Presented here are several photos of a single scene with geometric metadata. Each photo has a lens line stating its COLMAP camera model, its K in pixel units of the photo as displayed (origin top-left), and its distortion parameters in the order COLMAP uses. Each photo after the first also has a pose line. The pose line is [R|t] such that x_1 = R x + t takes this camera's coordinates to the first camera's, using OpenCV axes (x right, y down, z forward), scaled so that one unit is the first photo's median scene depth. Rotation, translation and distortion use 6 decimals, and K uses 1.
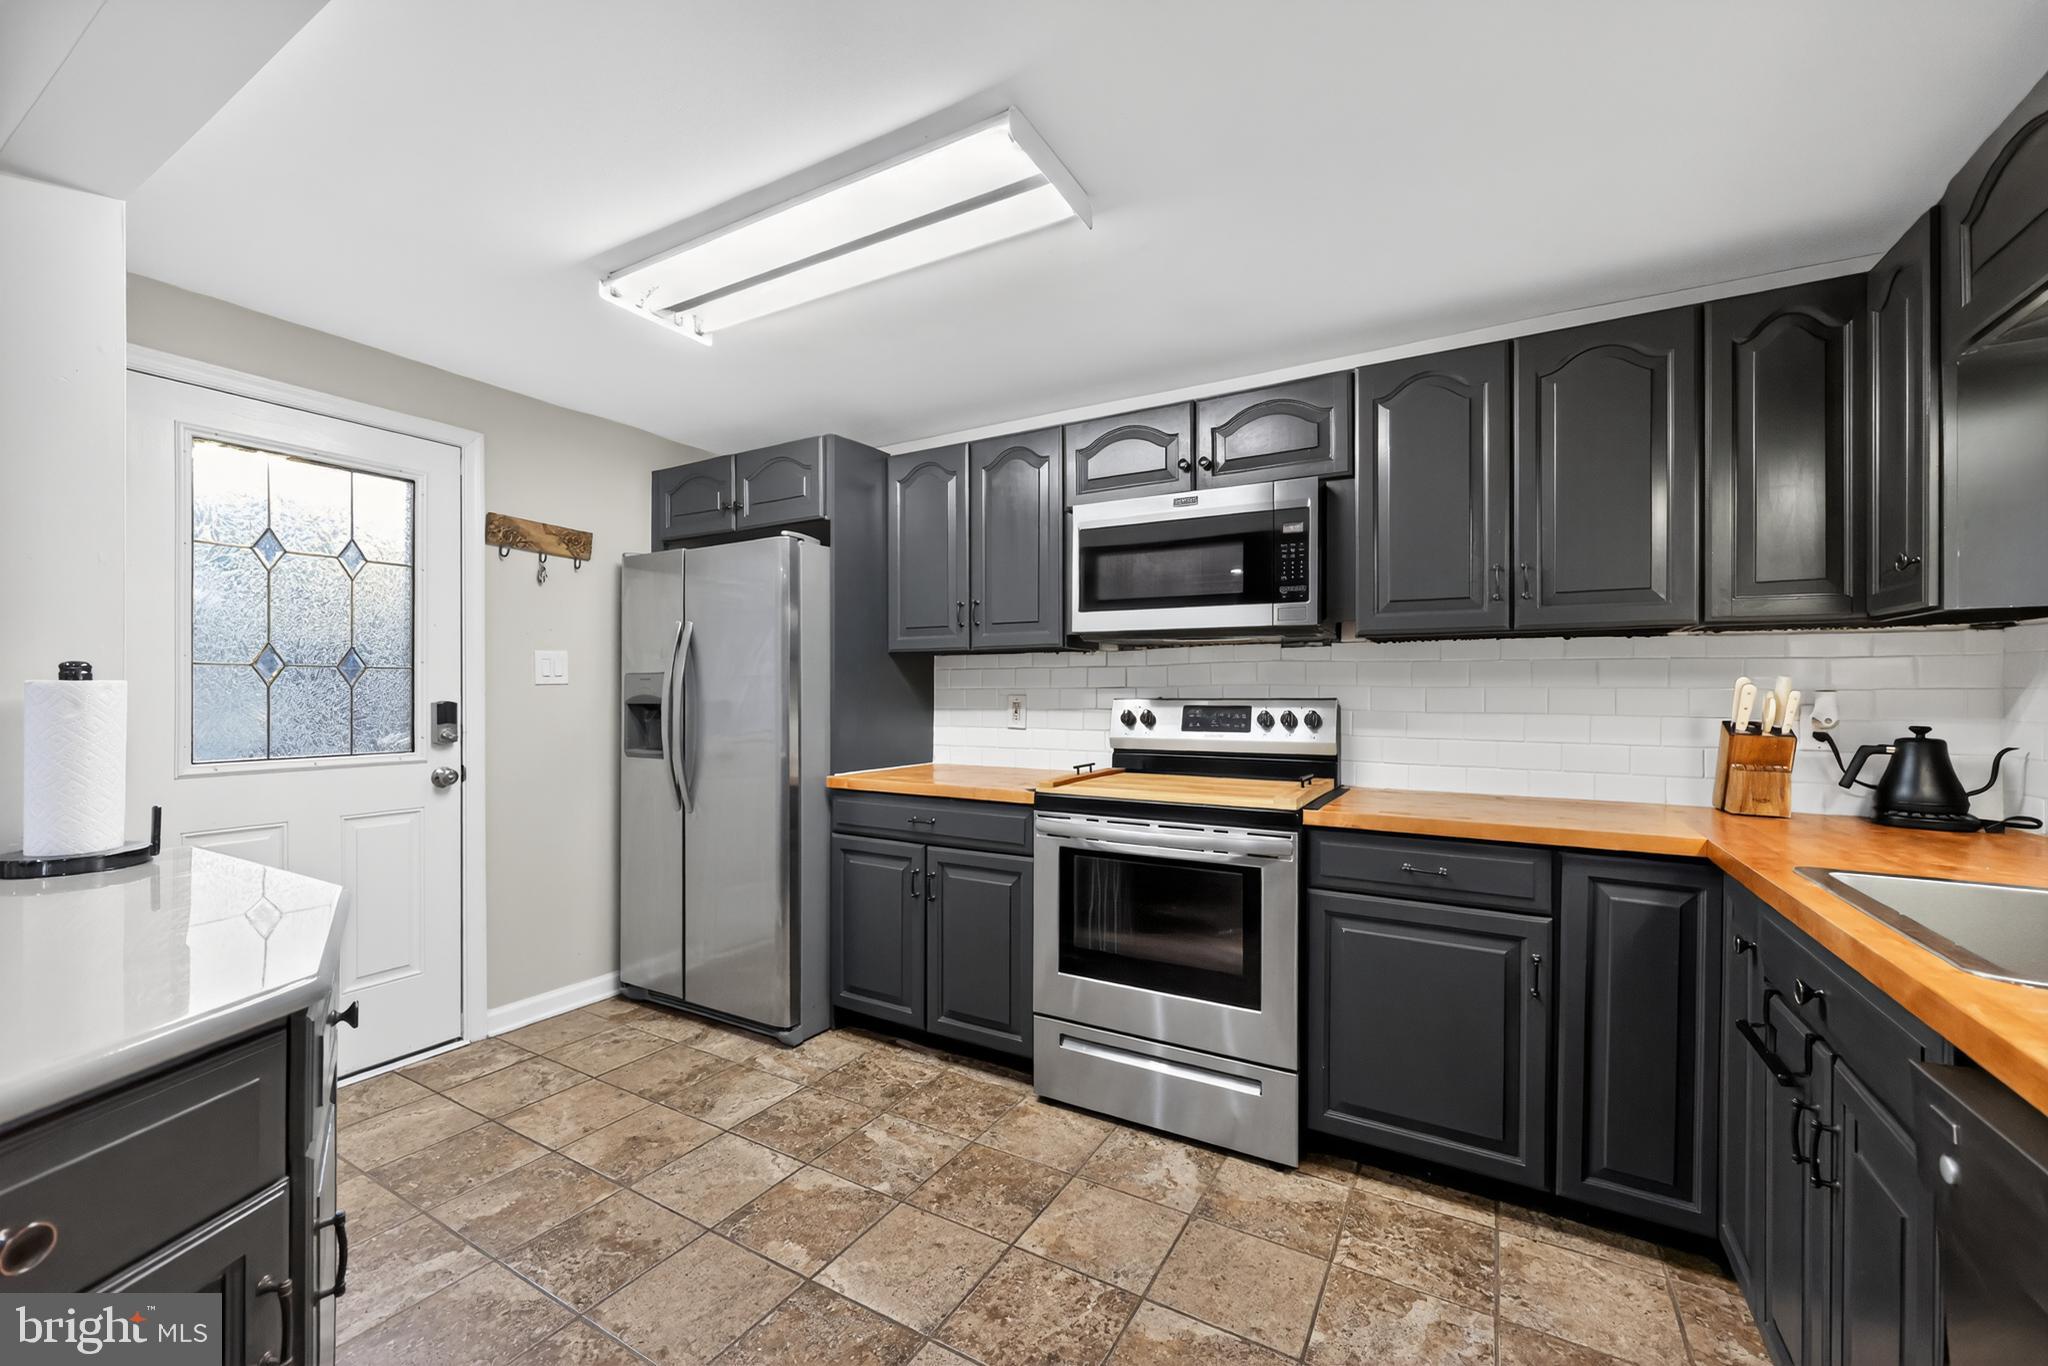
lens RADIAL K [[820.8, 0, 1019.2], [0, 820.8, 691.4], [0, 0, 1]] dist [-0.002252, -0.001368]
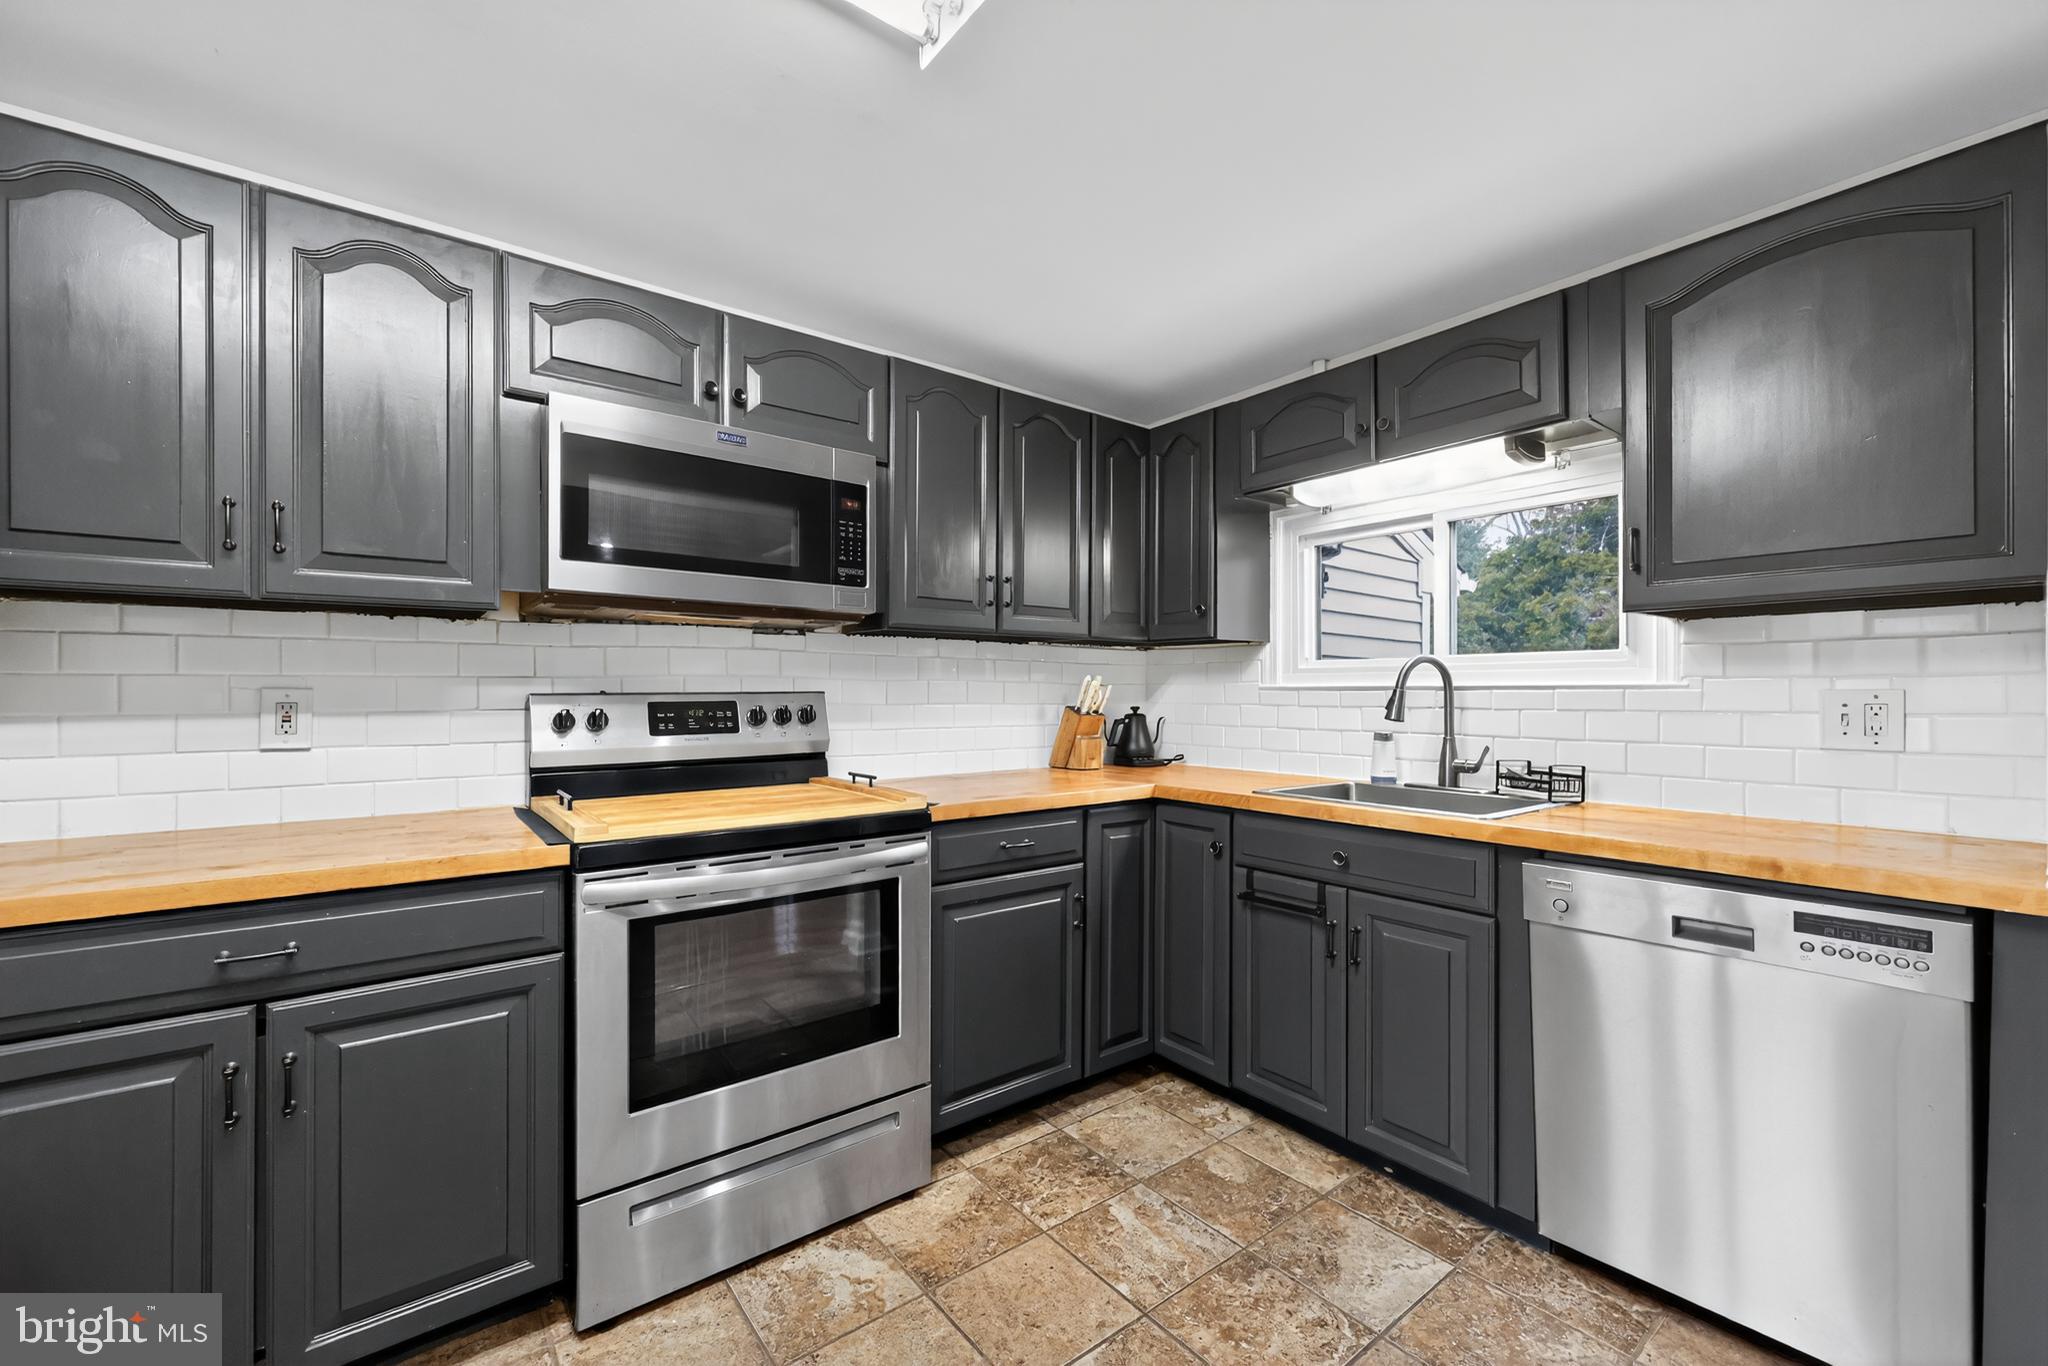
lens RADIAL K [[820.8, 0, 1017.7], [0, 820.8, 693.0], [0, 0, 1]] dist [-0.002252, -0.001368]
pose [[0.374144, -0.004454, 0.927360, -0.465906], [-0.002604, 0.999979, 0.005854, 0.004800], [-0.927367, -0.004605, 0.374125, 0.505847]]
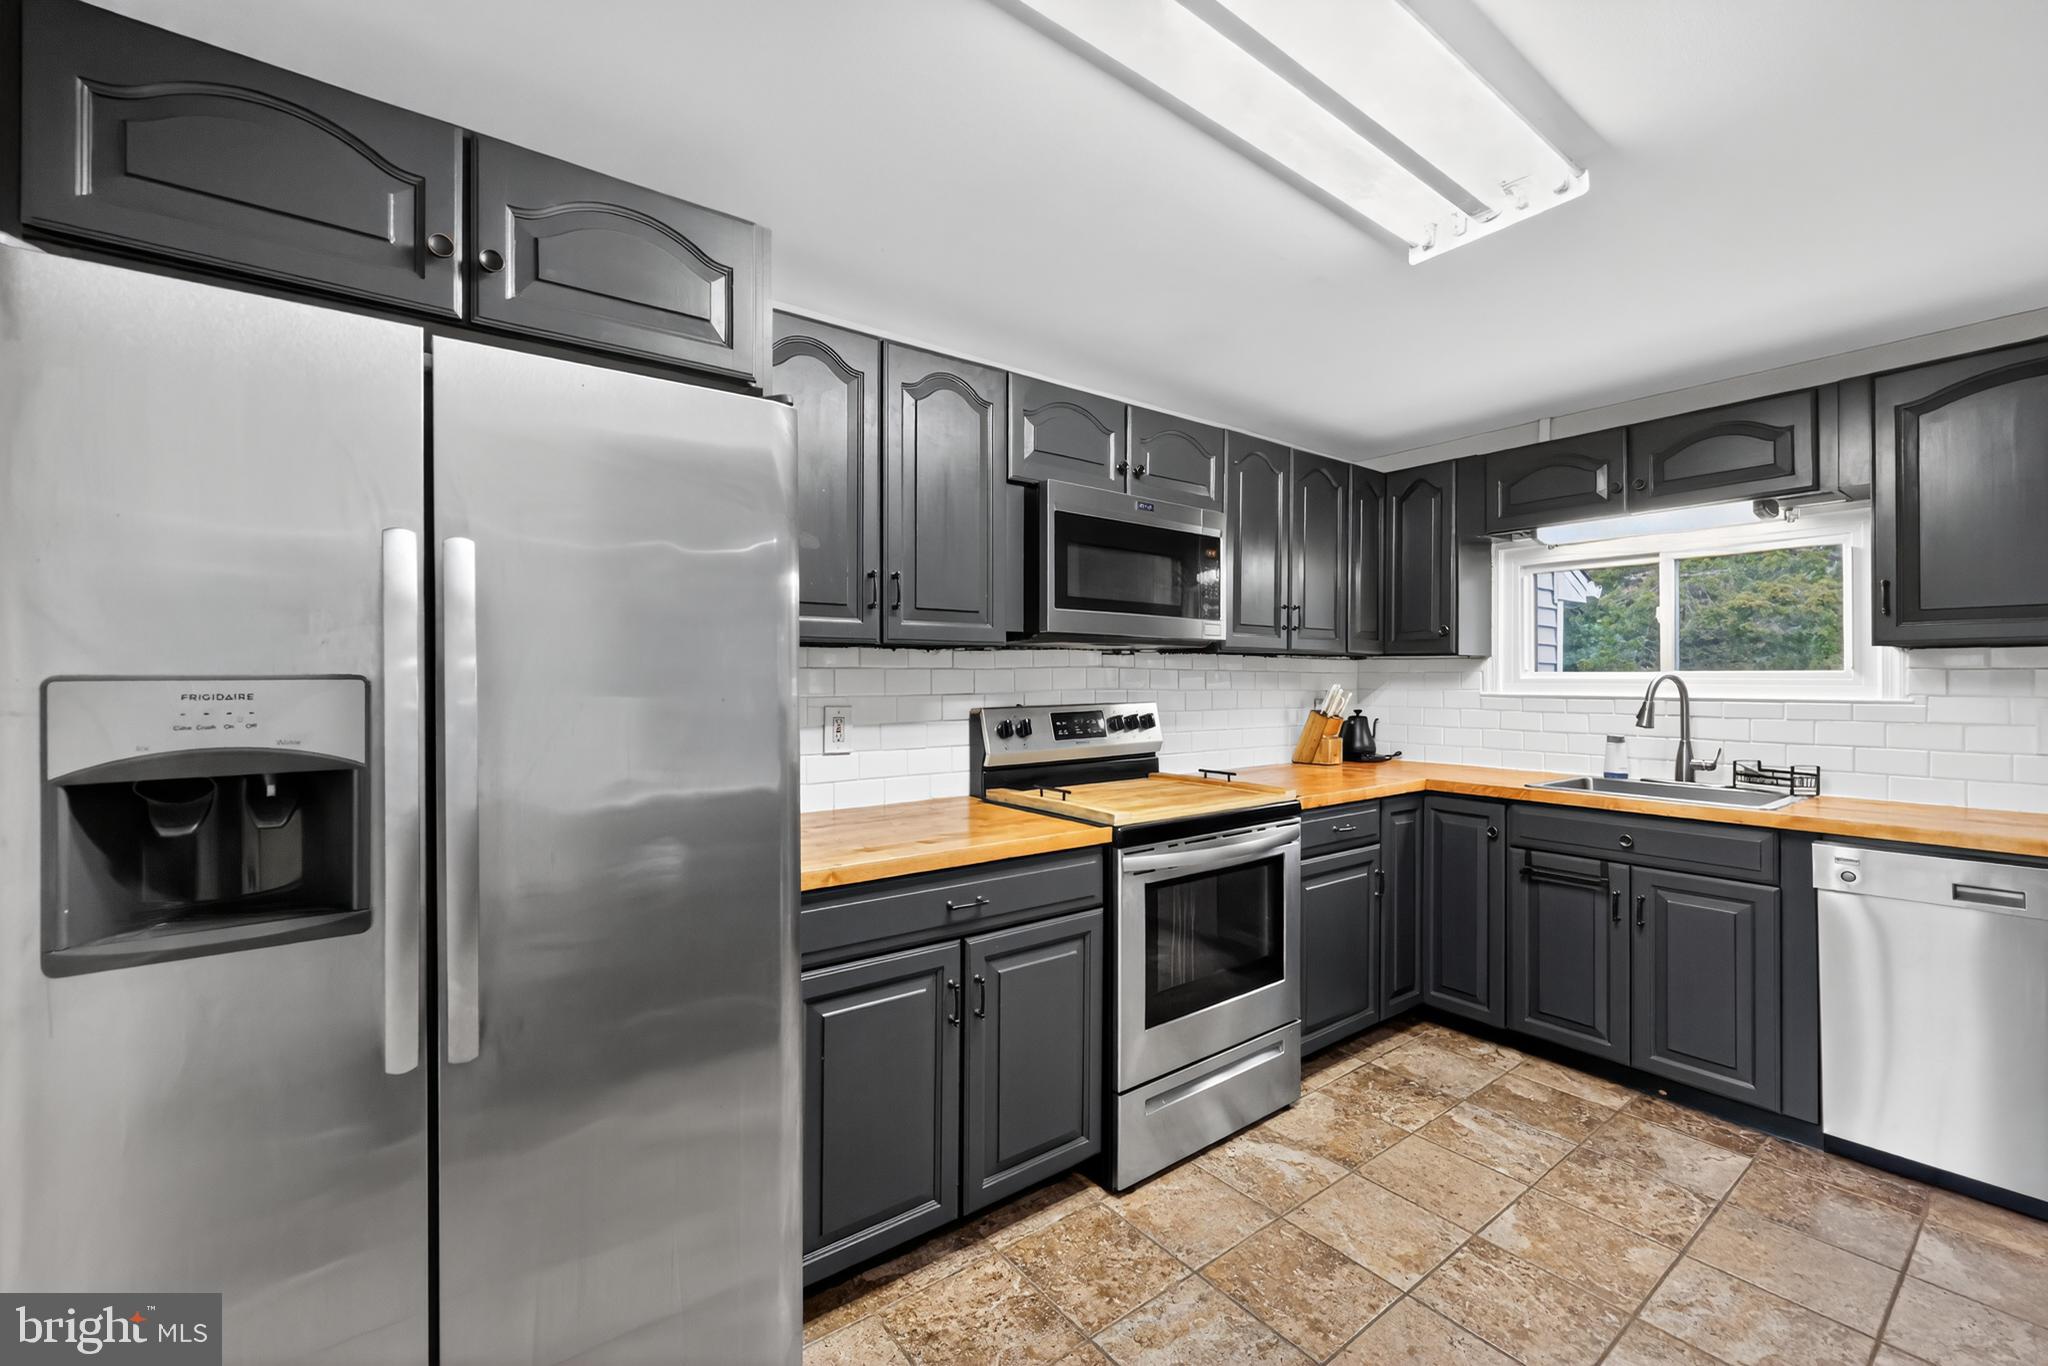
lens RADIAL K [[820.8, 0, 1008.3], [0, 820.8, 674.3], [0, 0, 1]] dist [-0.002252, -0.001368]
pose [[0.394192, 0.000193, 0.919028, -0.856327], [-0.002462, 0.999997, 0.000846, -0.034662], [-0.919025, -0.002596, 0.394191, 0.846387]]
